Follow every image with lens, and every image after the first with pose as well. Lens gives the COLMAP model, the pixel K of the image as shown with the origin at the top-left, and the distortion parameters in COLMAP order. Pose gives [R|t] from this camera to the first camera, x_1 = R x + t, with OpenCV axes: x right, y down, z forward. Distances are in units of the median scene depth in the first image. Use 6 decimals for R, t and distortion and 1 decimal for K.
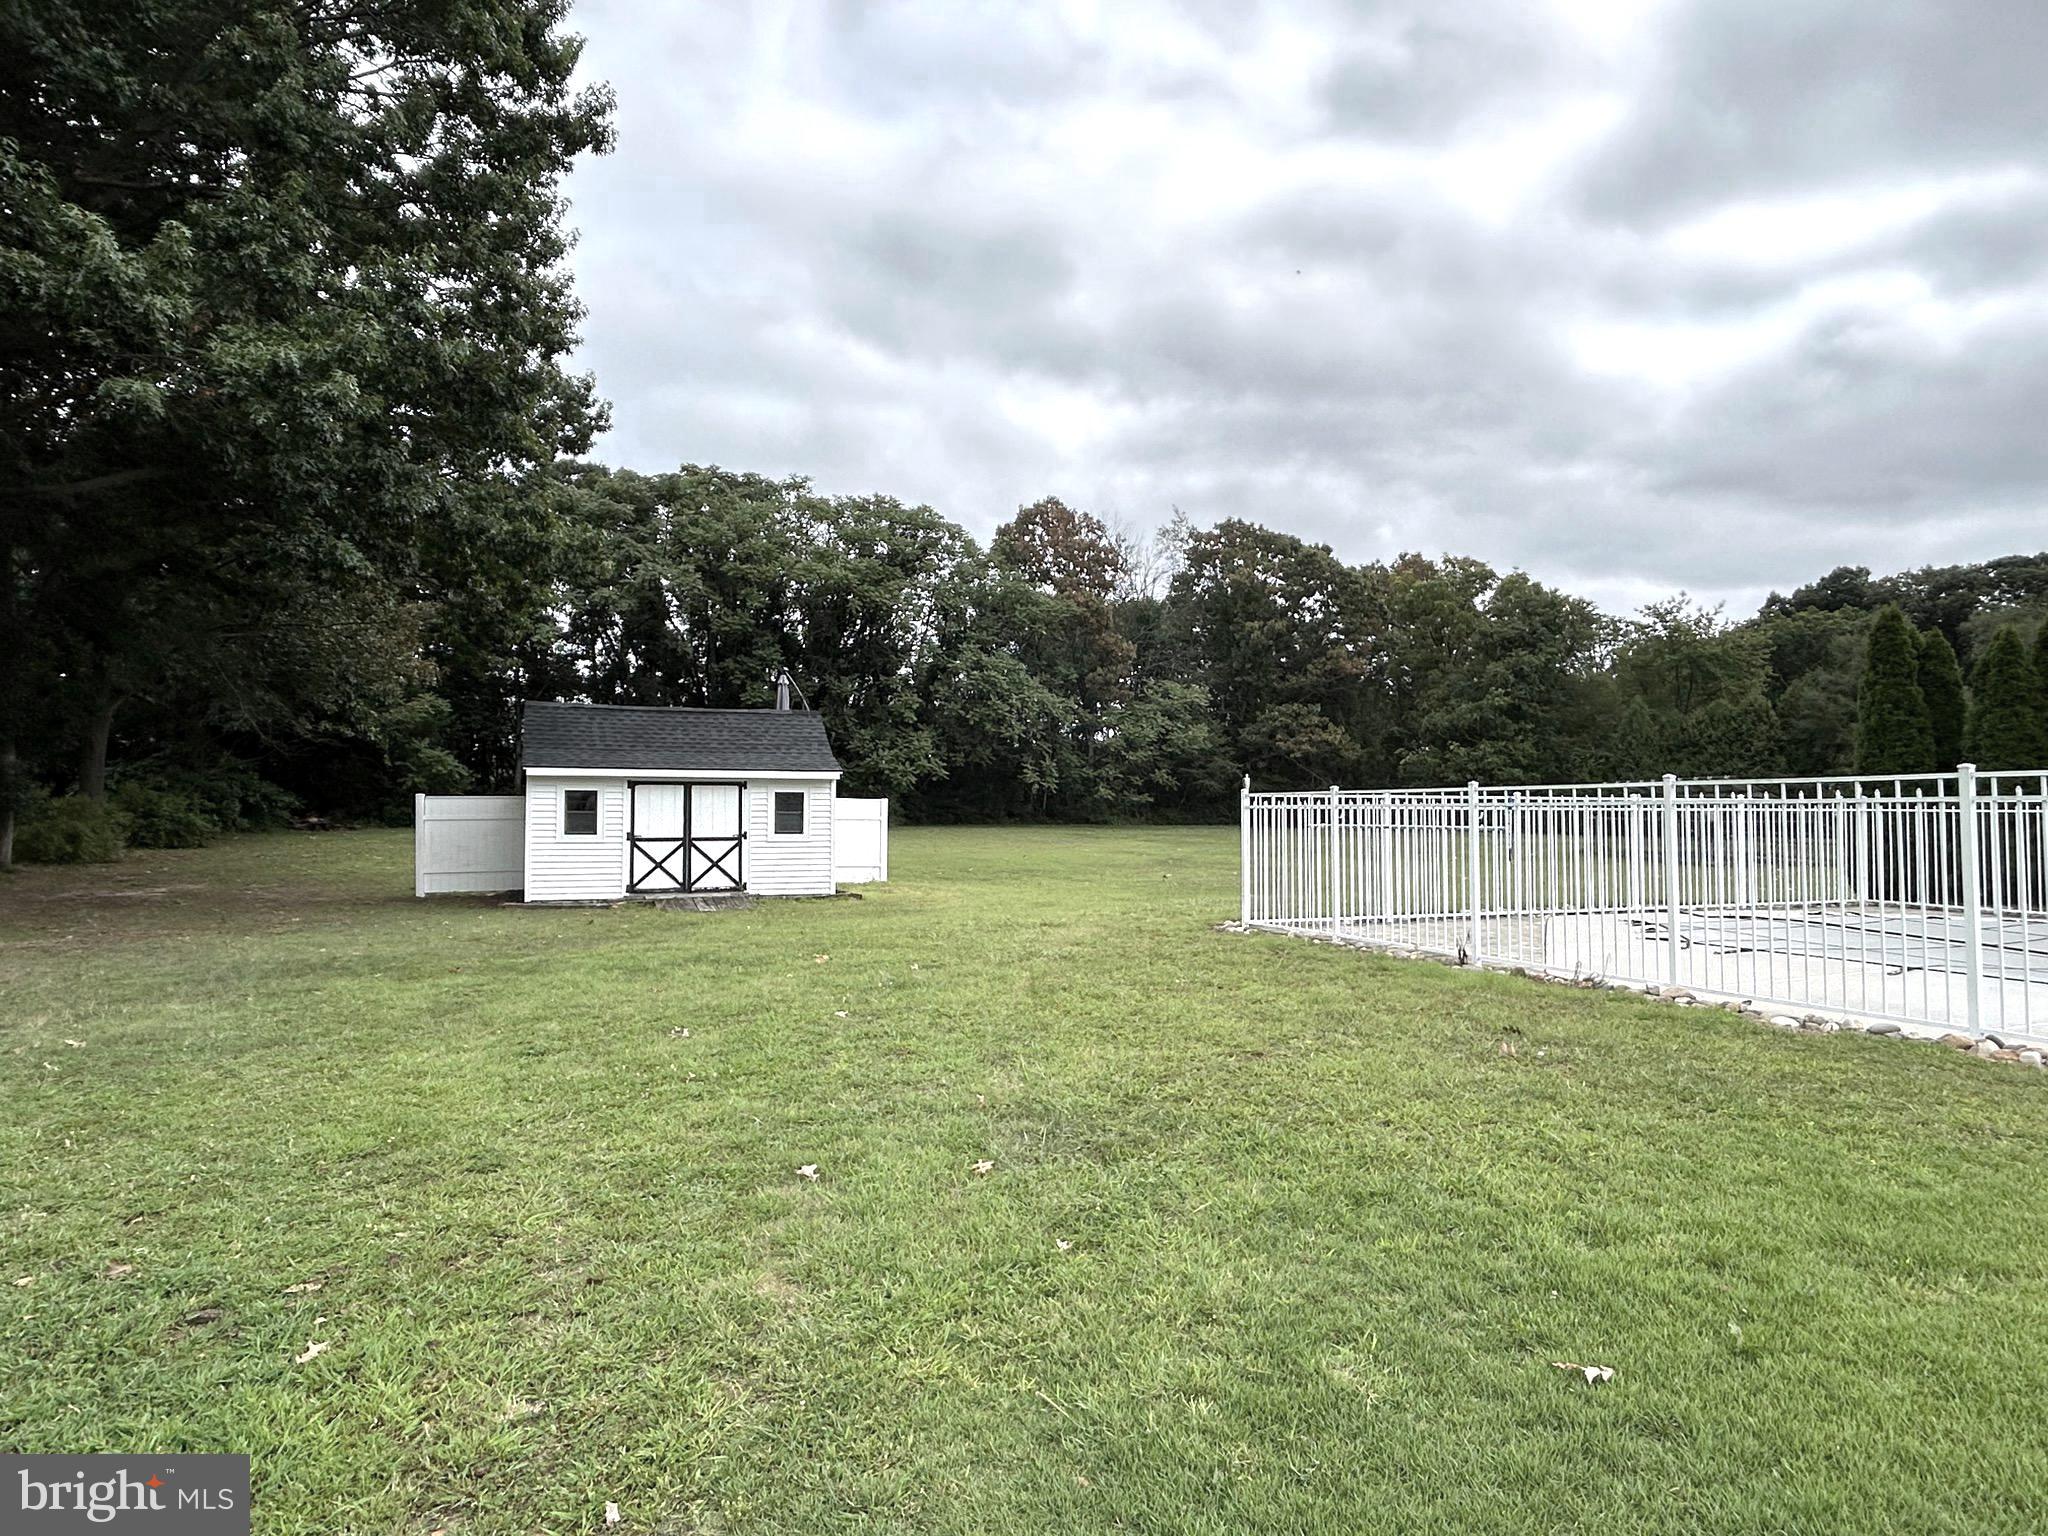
lens RADIAL K [[1235.2, 0, 1012.2], [0, 1235.2, 769.9], [0, 0, 1]] dist [0.007083, -0.010463]
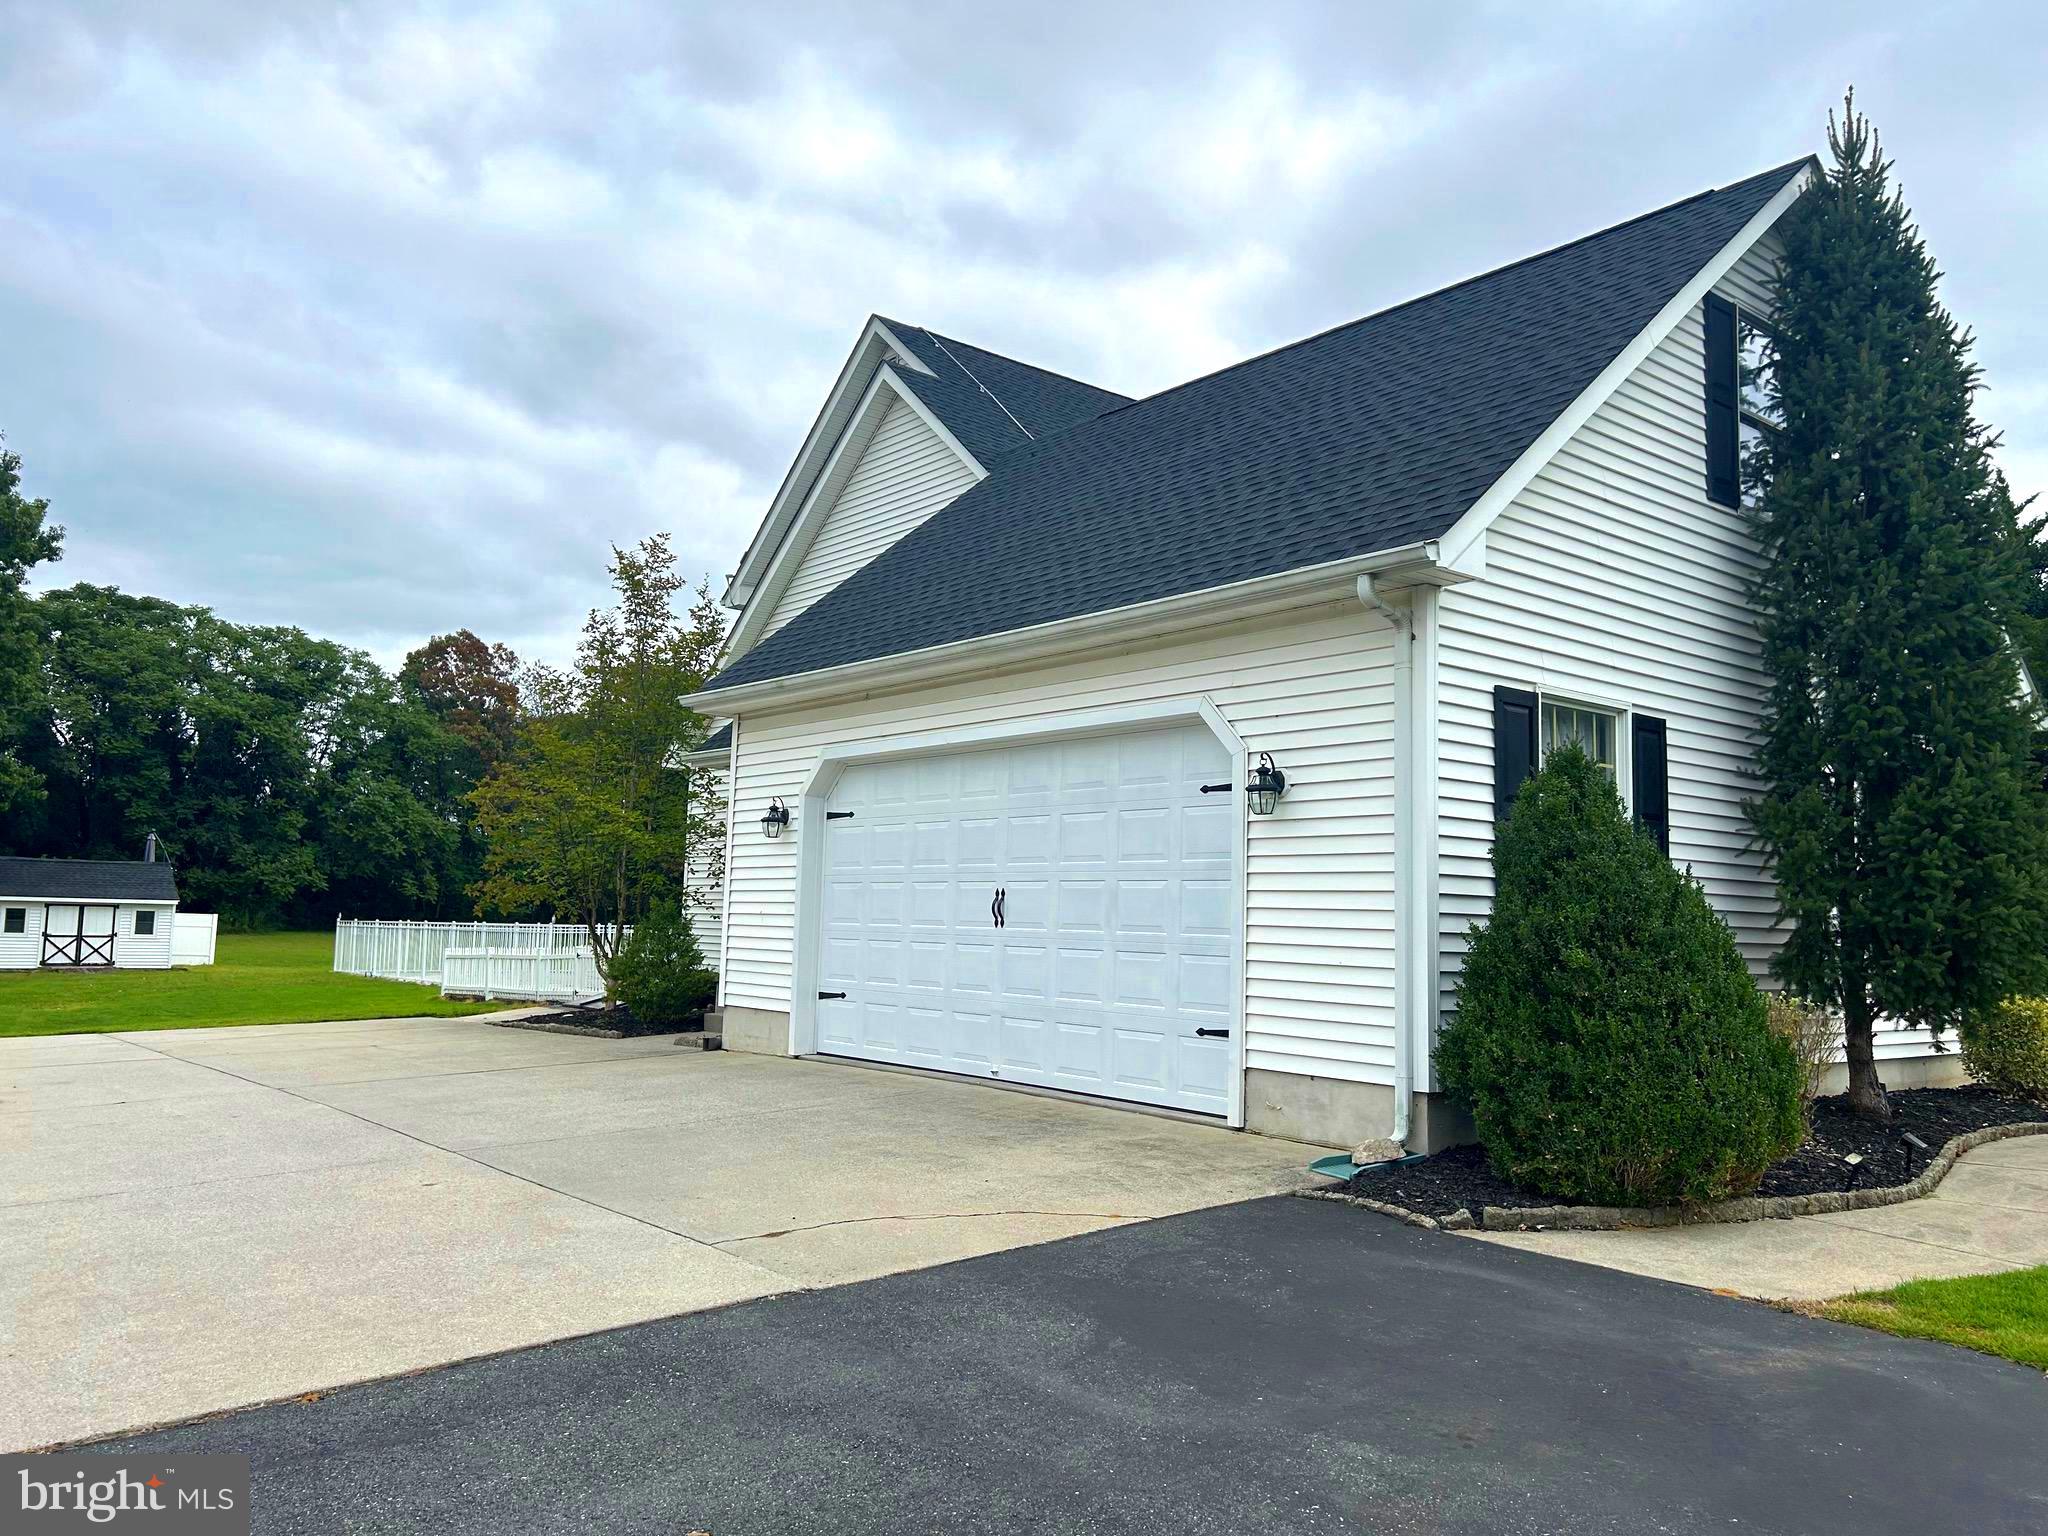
lens RADIAL K [[1549.1, 0, 1027.1], [0, 1549.1, 768.9], [0, 0, 1]] dist [0.011818, 0.001219]
pose [[0.952249, 0.051062, 0.301024, 0.126453], [-0.031681, 0.997119, -0.068920, -0.026428], [-0.303676, 0.056092, 0.951123, -0.562903]]
